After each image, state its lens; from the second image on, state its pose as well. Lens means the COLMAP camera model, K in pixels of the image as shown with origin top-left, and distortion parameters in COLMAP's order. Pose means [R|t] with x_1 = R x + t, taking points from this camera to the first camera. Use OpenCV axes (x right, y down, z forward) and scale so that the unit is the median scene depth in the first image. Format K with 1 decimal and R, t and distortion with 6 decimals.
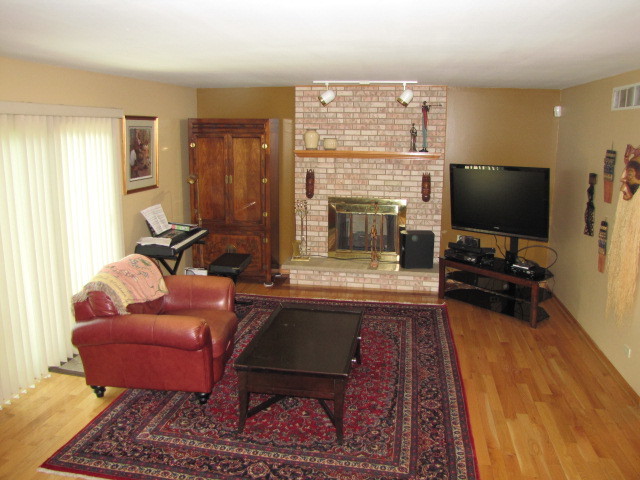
lens RADIAL K [[531.9, 0, 317.3], [0, 531.9, 240.6], [0, 0, 1]] dist [-0.120101, 0.048504]
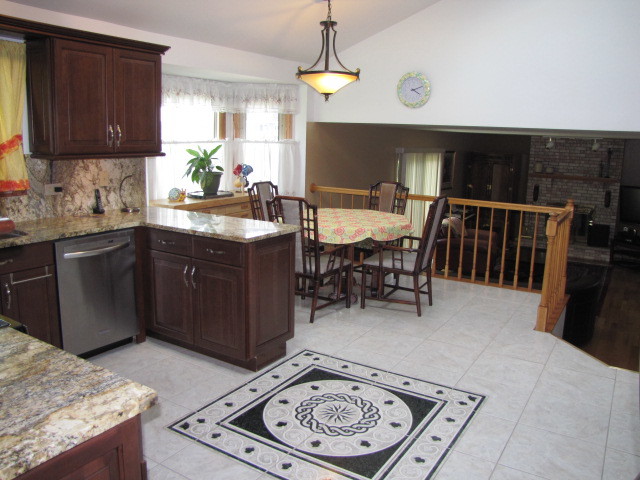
lens RADIAL K [[531.9, 0, 311.5], [0, 531.9, 221.5], [0, 0, 1]] dist [-0.120101, 0.048504]
pose [[0.906120, 0.080271, -0.415336, 0.037580], [-0.102421, 0.994249, -0.031293, 0.117971], [0.410435, 0.070894, 0.909130, -0.856810]]
